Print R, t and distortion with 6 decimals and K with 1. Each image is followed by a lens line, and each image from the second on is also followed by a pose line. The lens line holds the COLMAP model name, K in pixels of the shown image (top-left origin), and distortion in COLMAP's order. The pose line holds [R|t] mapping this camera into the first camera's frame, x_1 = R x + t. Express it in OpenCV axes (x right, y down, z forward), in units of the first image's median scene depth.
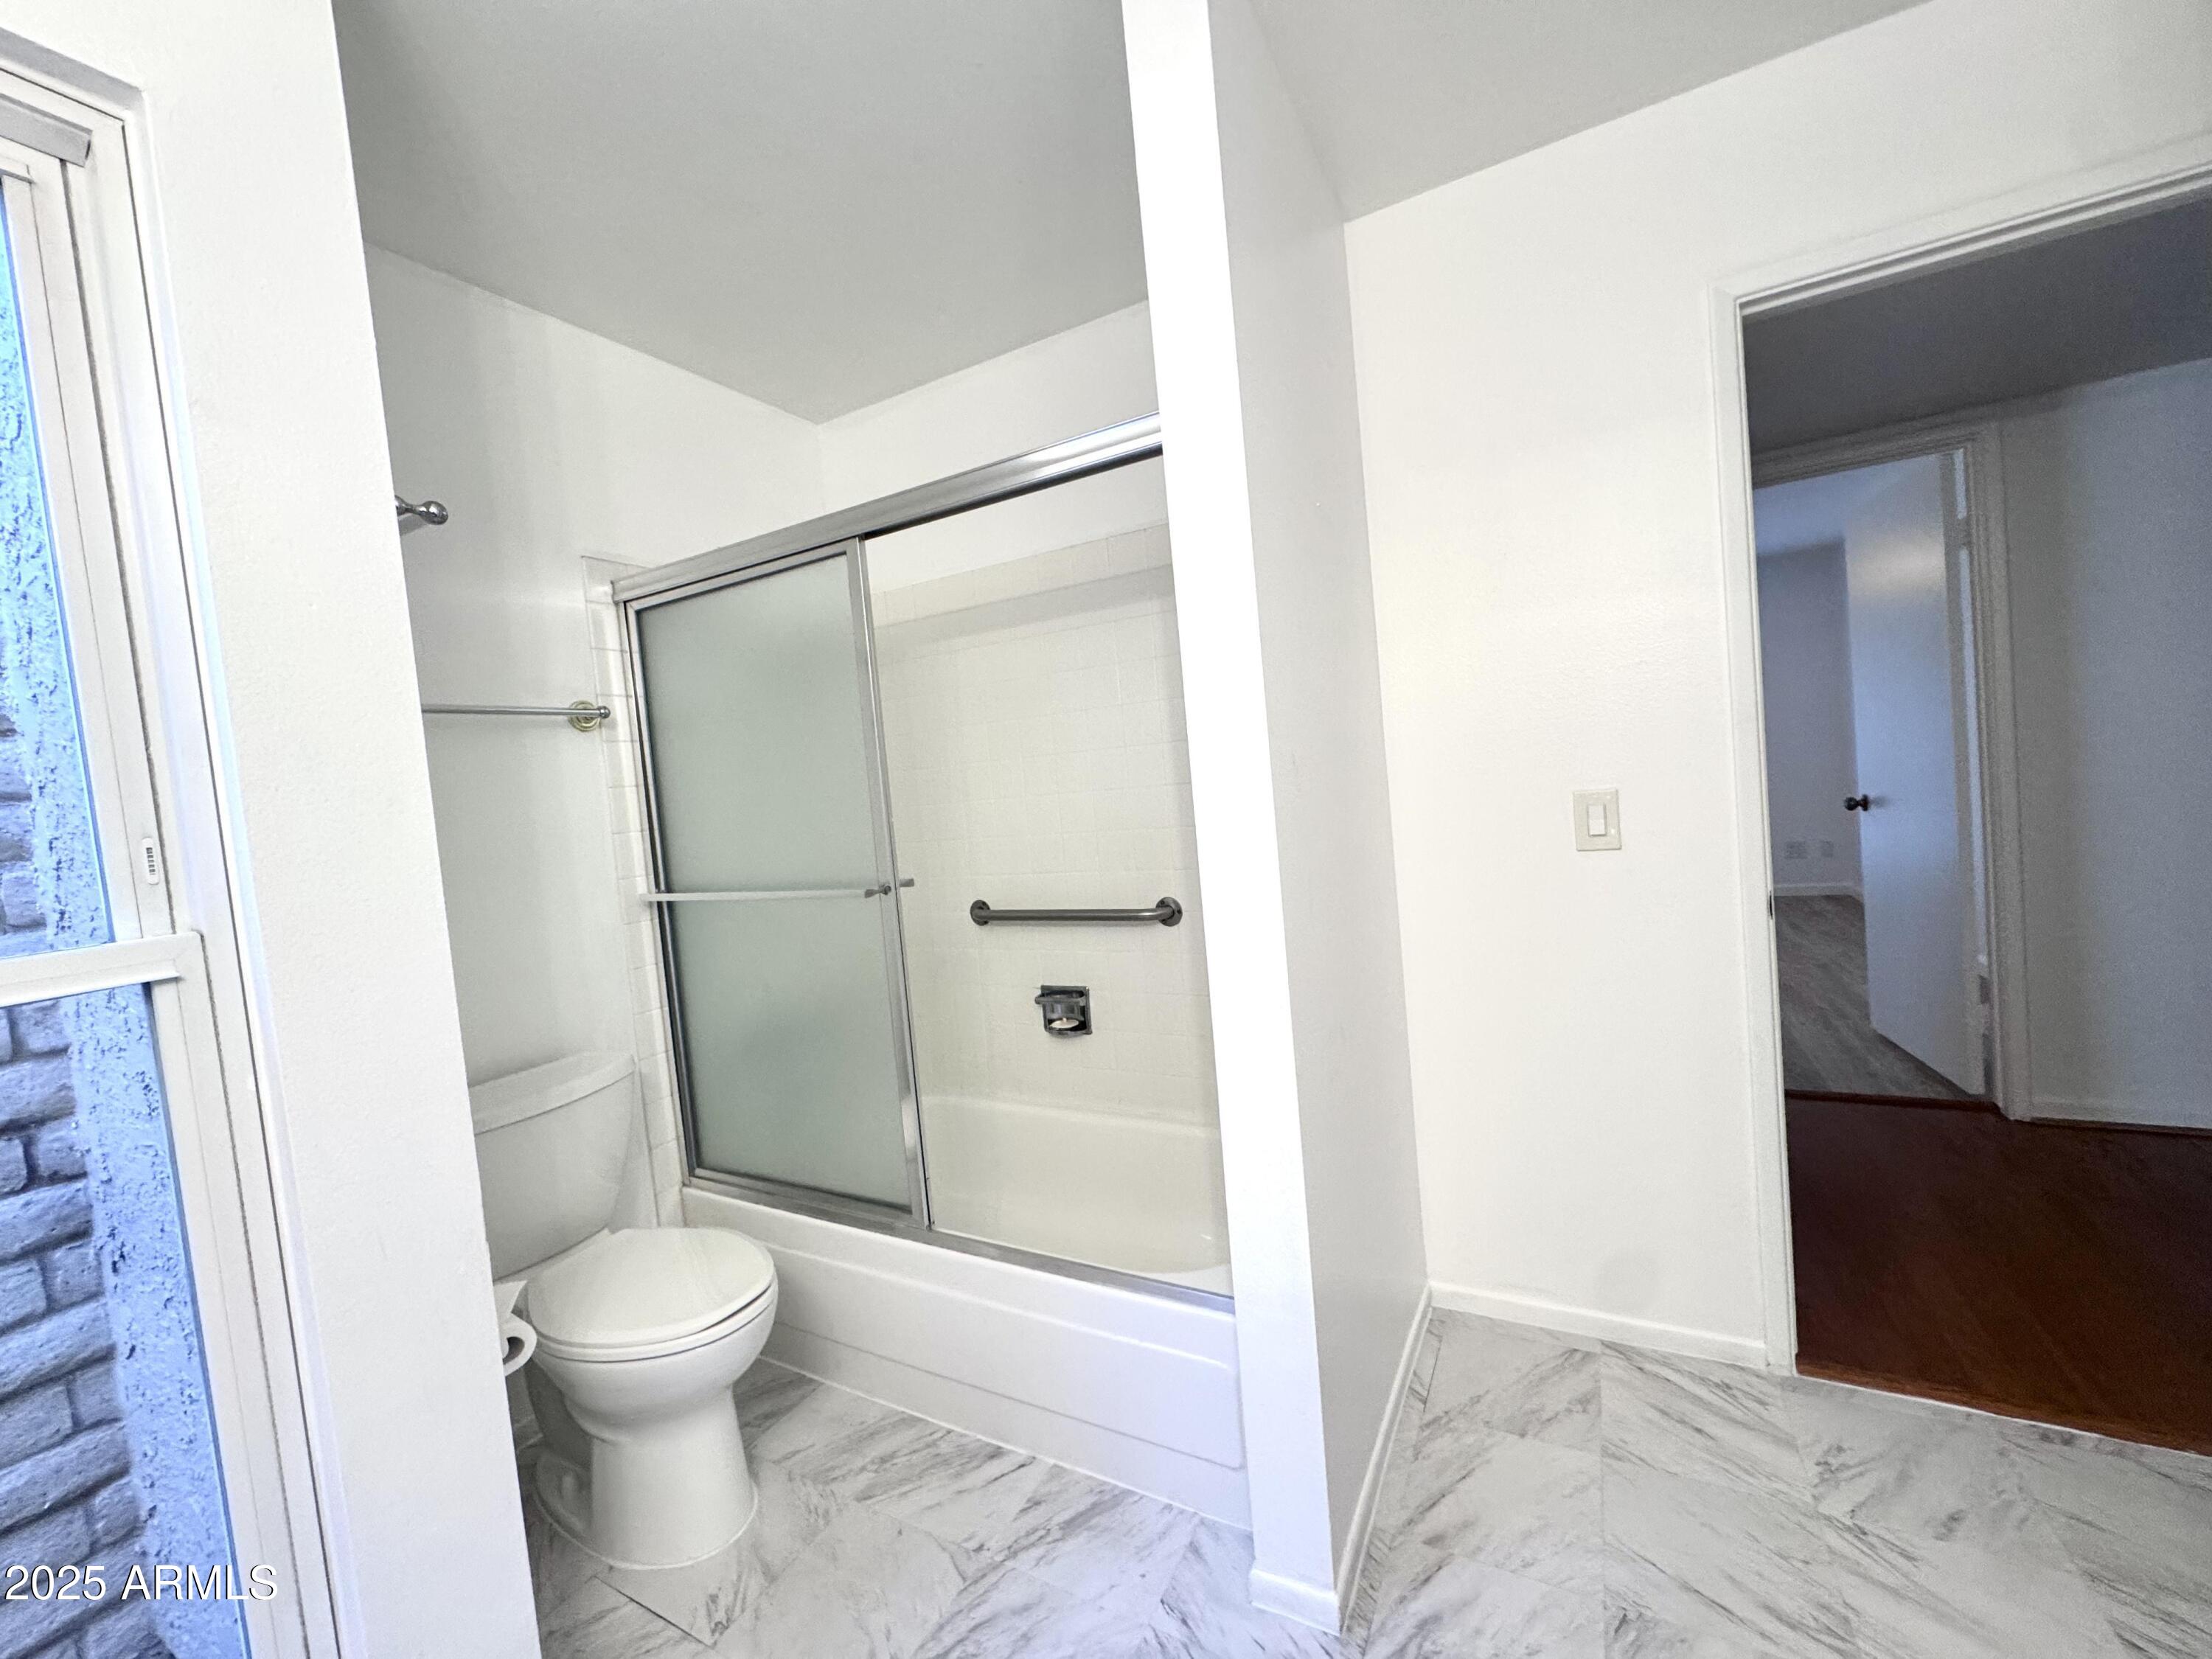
lens RADIAL K [[885.5, 0, 1105.5], [0, 885.5, 827.3], [0, 0, 1]] dist [-0.001259, -0.000119]
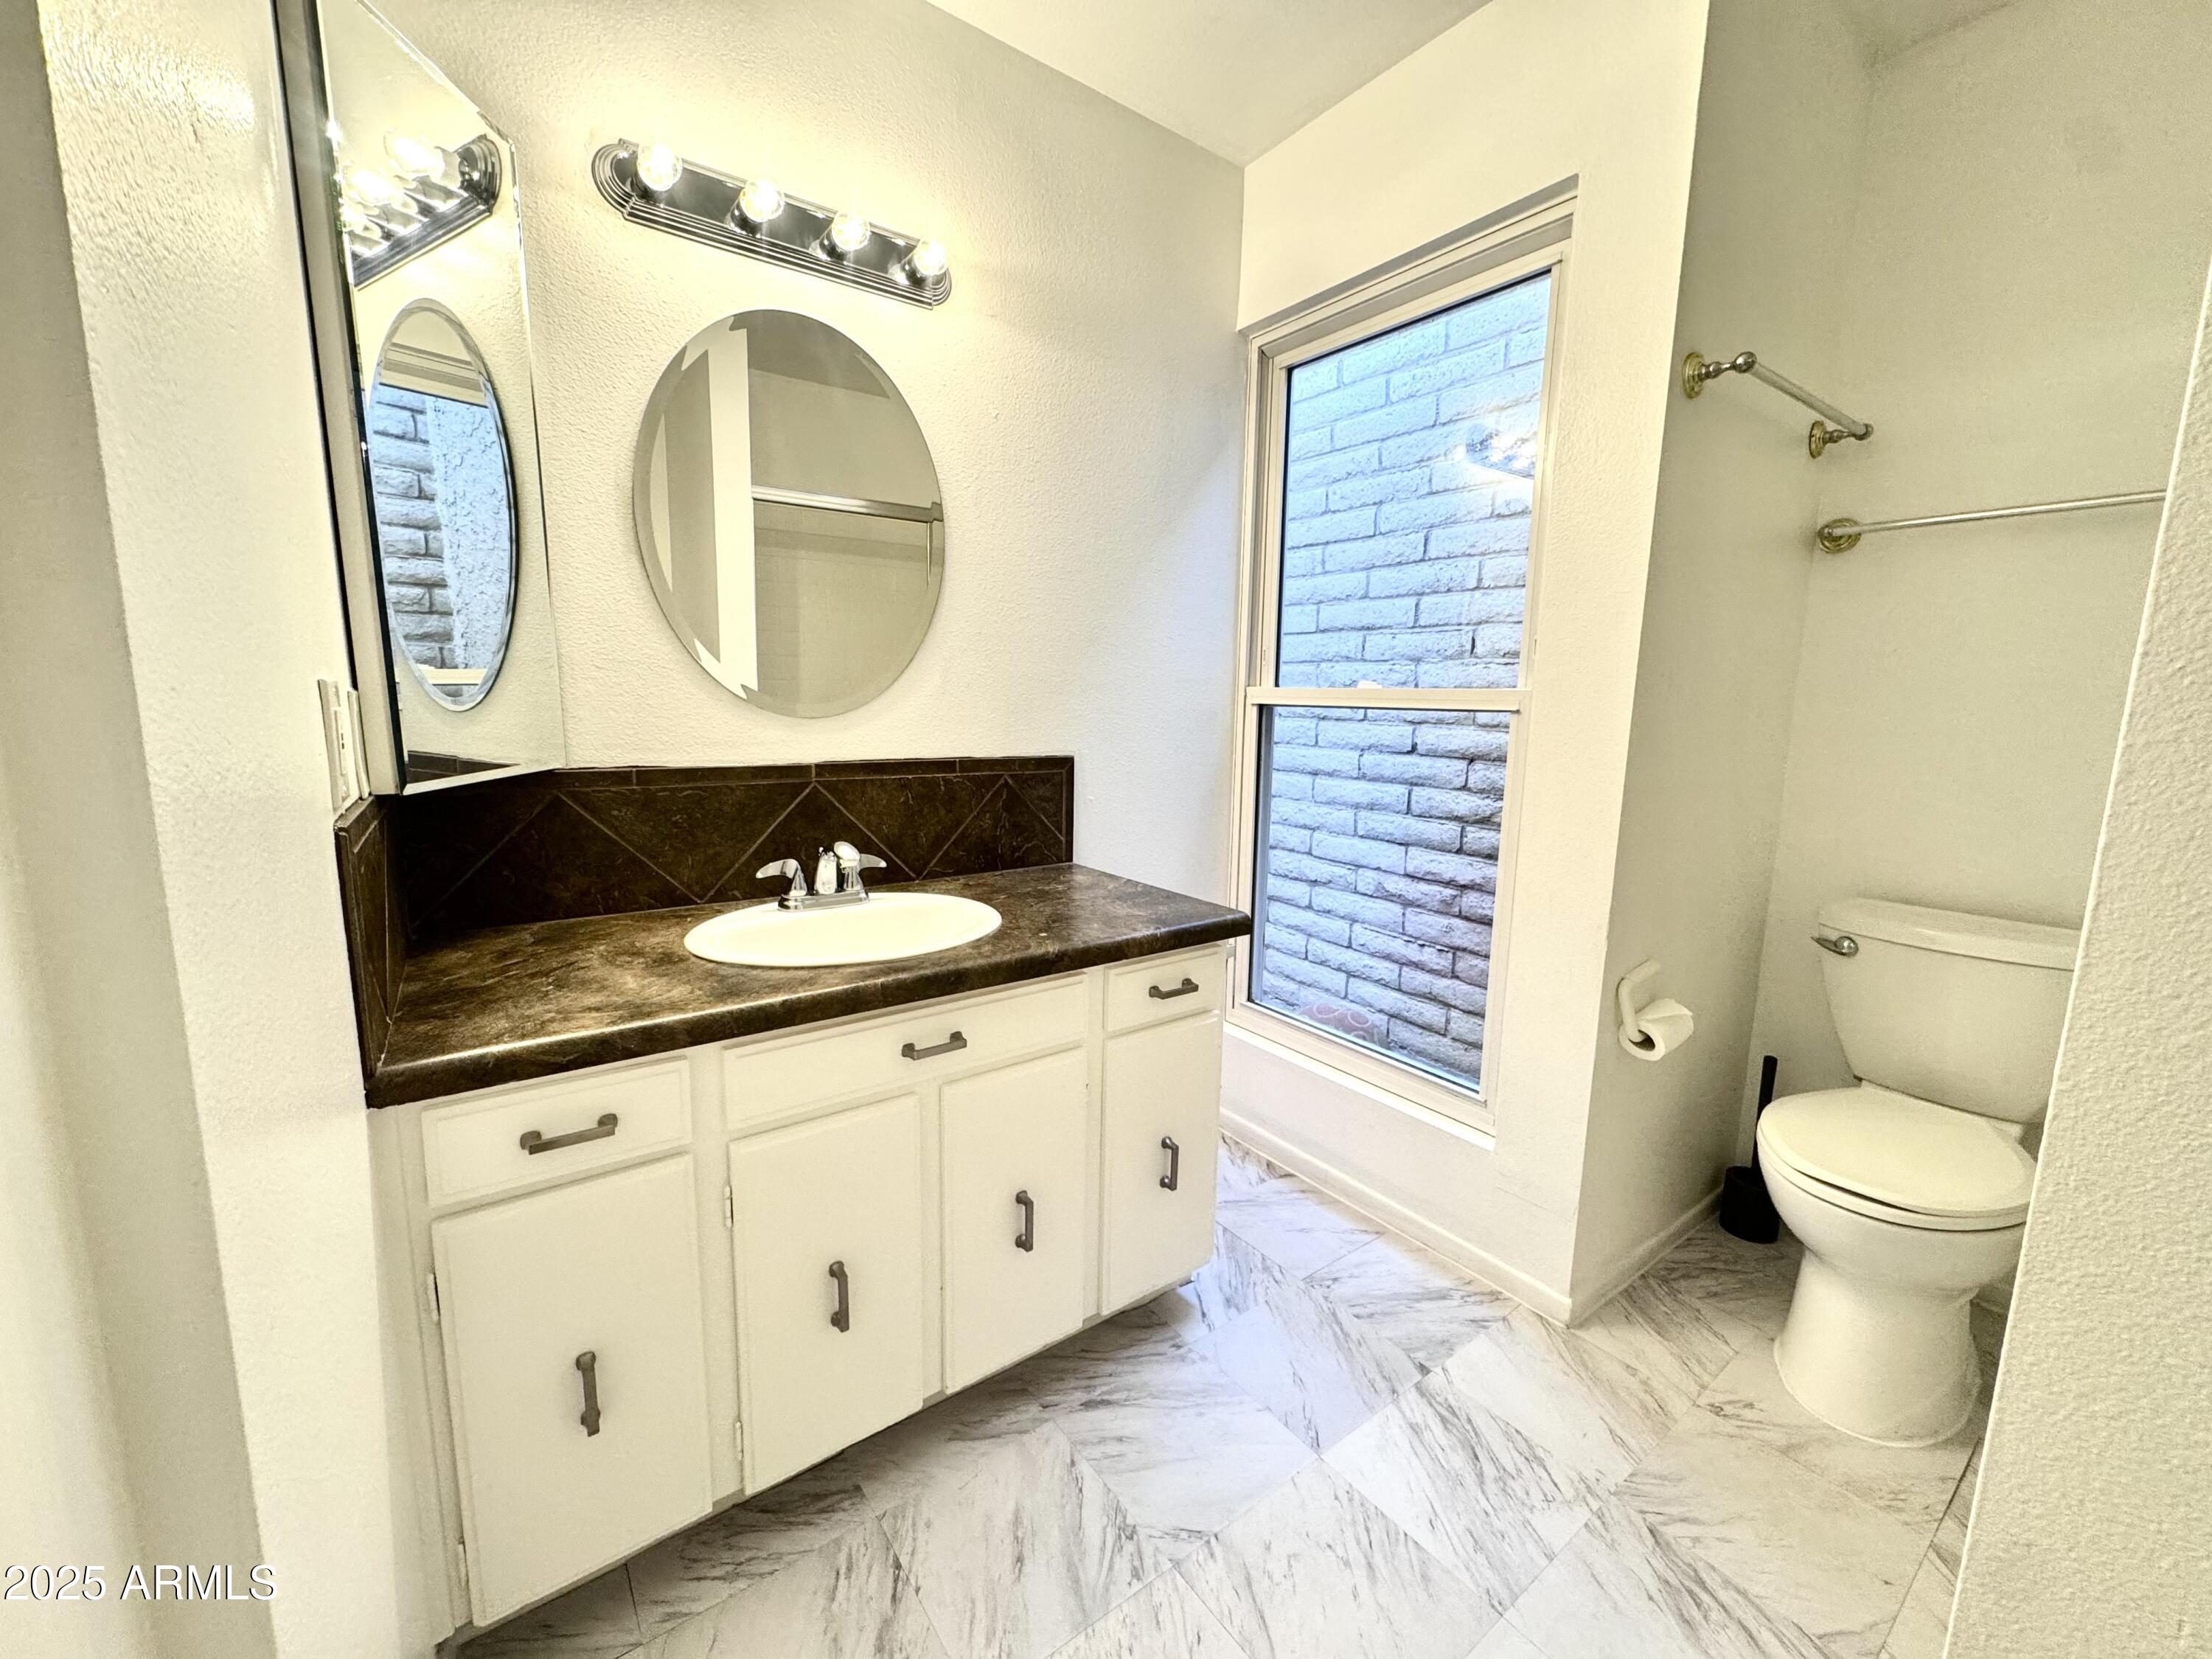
lens RADIAL K [[885.5, 0, 1105.5], [0, 885.5, 827.3], [0, 0, 1]] dist [-0.001259, -0.000119]
pose [[-0.419915, 0.219166, -0.880703, 0.656068], [-0.026423, 0.967040, 0.253249, -0.027941], [0.907179, 0.129614, -0.400284, 0.659189]]
